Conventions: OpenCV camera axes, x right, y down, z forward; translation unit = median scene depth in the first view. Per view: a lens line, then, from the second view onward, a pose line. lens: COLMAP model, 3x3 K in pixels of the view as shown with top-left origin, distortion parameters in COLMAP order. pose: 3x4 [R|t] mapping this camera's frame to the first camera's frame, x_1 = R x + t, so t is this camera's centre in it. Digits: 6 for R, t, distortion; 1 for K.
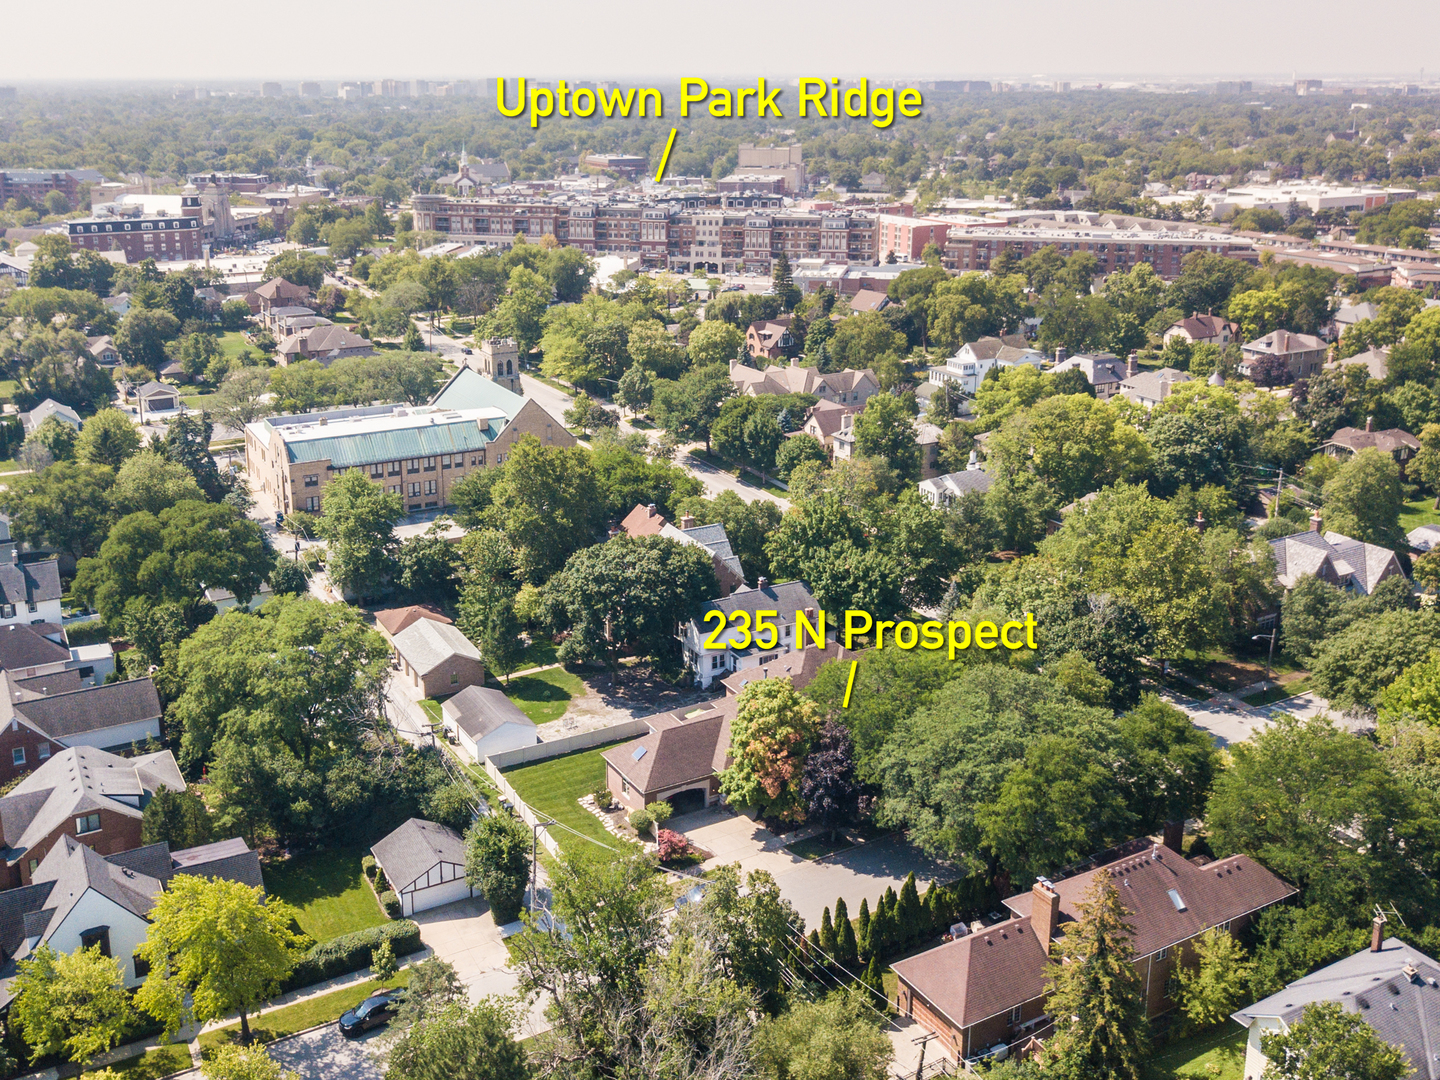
lens RADIAL K [[1355.6, 0, 720.0], [0, 1355.6, 540.0], [0, 0, 1]] dist [0.002453, 0.000075]
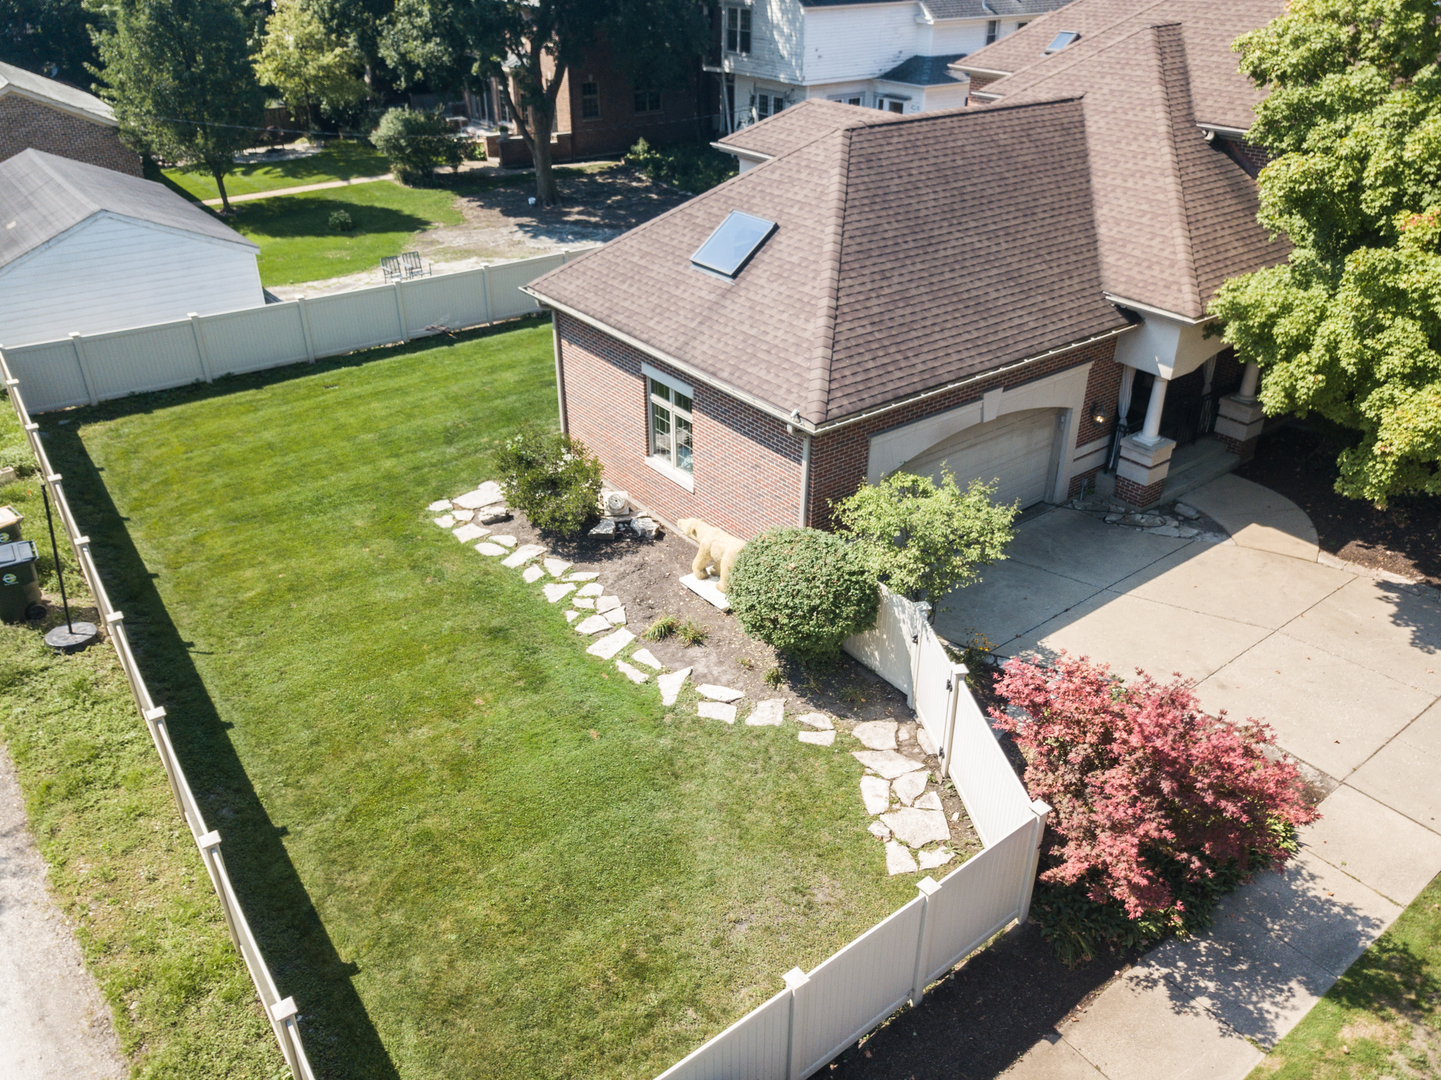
lens RADIAL K [[1113.0, 0, 740.0], [0, 1113.0, 501.5], [0, 0, 1]] dist [0.007827, -0.000833]
pose [[0.992070, -0.066614, 0.106578, -0.068441], [0.048314, 0.984959, 0.165894, 0.148580], [-0.116026, -0.159429, 0.980367, 0.746927]]
